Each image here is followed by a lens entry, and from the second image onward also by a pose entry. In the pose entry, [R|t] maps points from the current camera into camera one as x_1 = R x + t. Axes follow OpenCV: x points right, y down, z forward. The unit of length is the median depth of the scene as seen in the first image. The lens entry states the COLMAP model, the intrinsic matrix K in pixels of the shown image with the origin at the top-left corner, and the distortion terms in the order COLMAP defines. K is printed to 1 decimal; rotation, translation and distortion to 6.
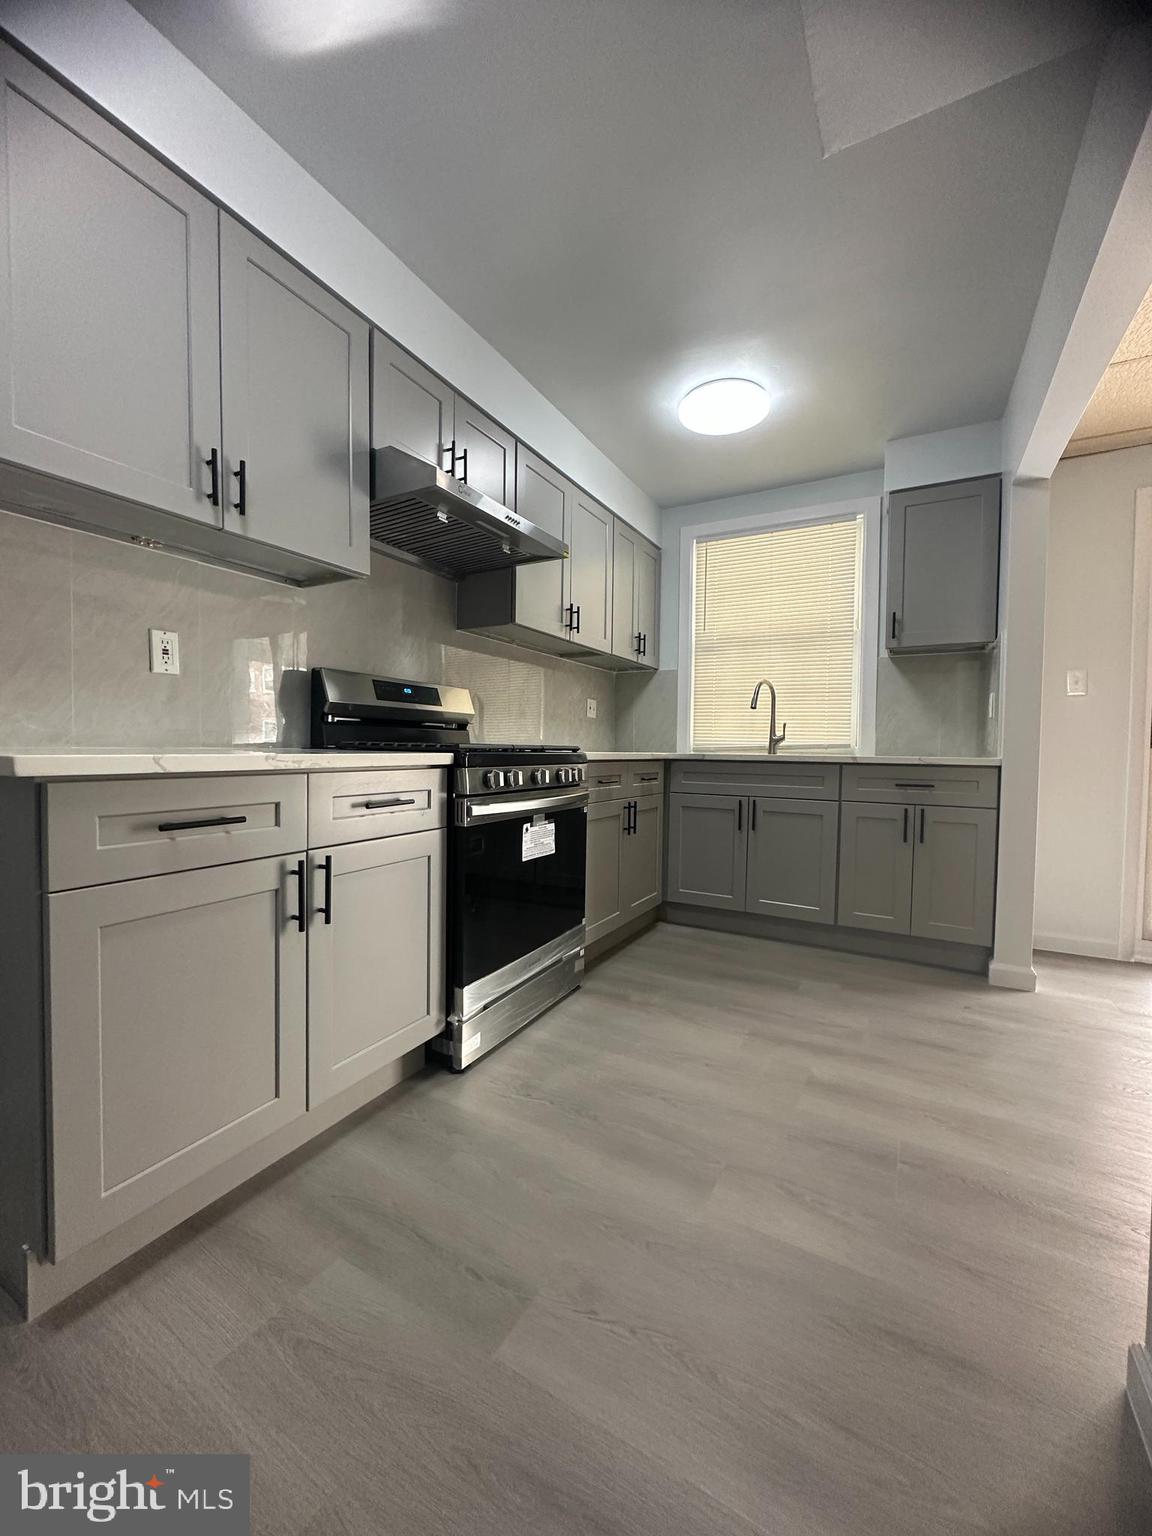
lens RADIAL K [[608.1, 0, 578.0], [0, 608.1, 766.2], [0, 0, 1]] dist [-0.004734, -0.000167]
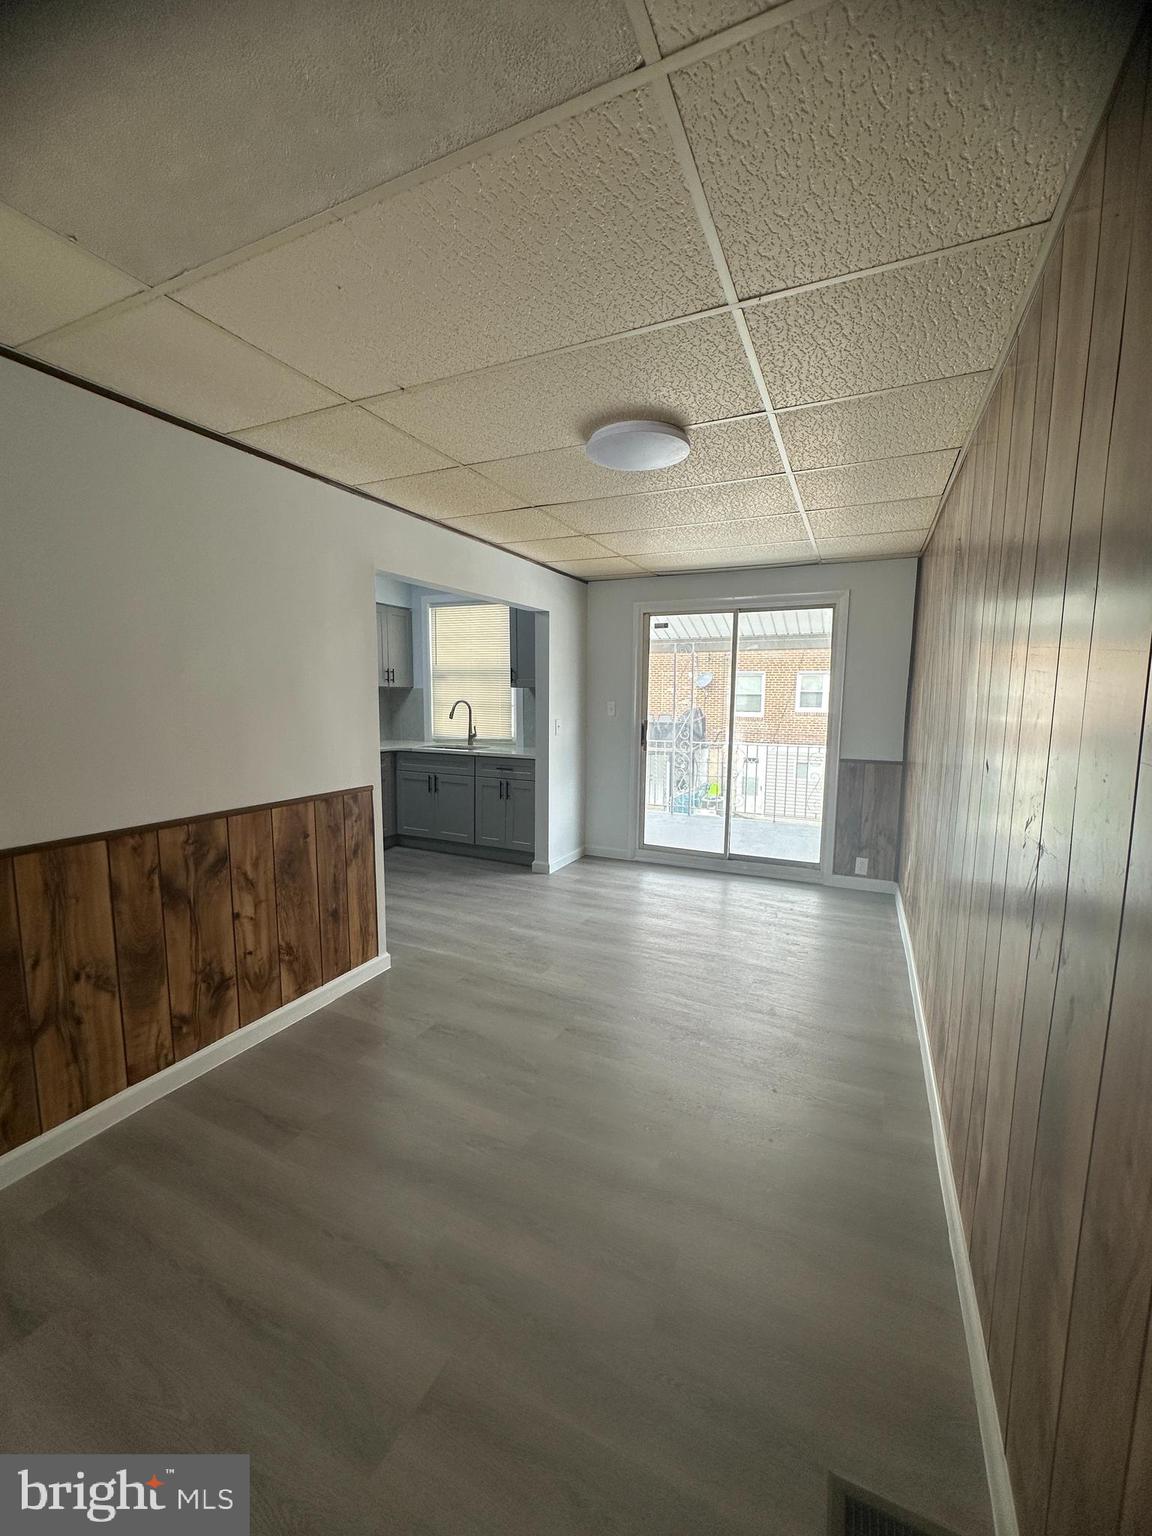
lens RADIAL K [[608.1, 0, 569.1], [0, 608.1, 761.6], [0, 0, 1]] dist [-0.004734, -0.000167]
pose [[0.998250, -0.013083, 0.057664, 0.607070], [0.008385, 0.996680, 0.080985, -0.128486], [-0.058532, -0.080359, 0.995046, -0.802129]]
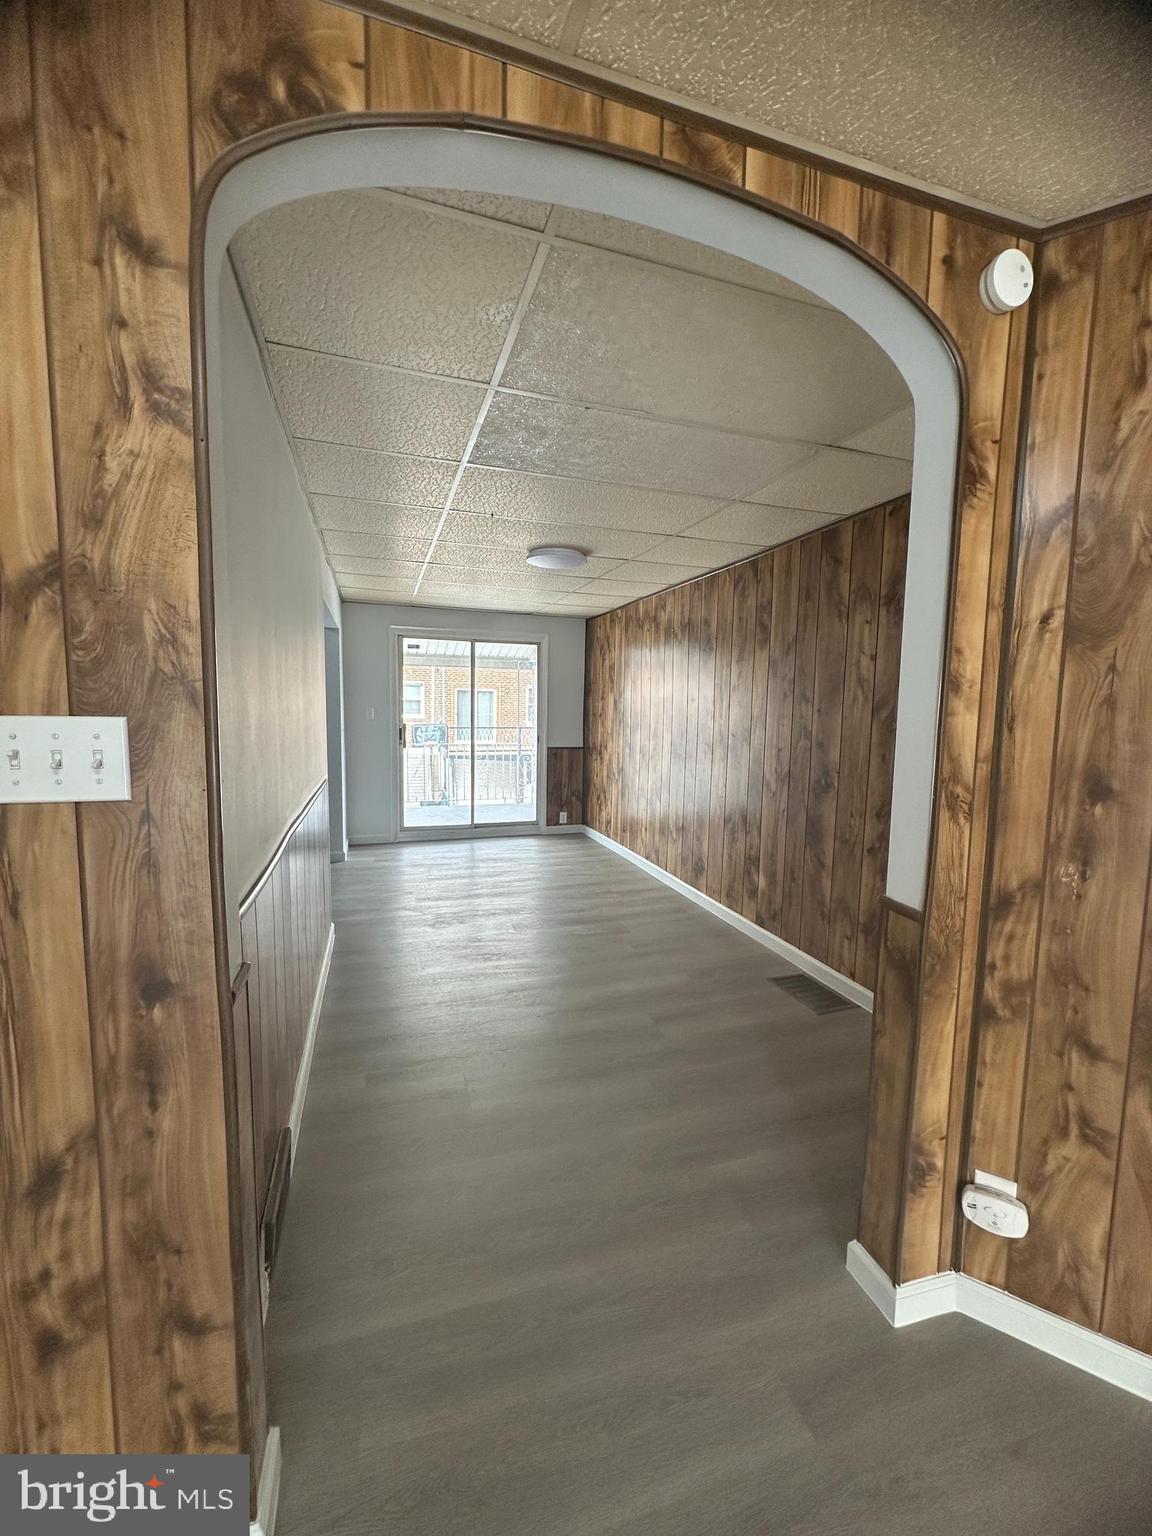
lens RADIAL K [[608.1, 0, 570.8], [0, 608.1, 762.3], [0, 0, 1]] dist [-0.004734, -0.000167]
pose [[0.694094, -0.069758, 0.716496, -0.208970], [0.013134, 0.996355, 0.084281, -0.139804], [-0.719764, -0.049089, 0.692481, -0.955131]]
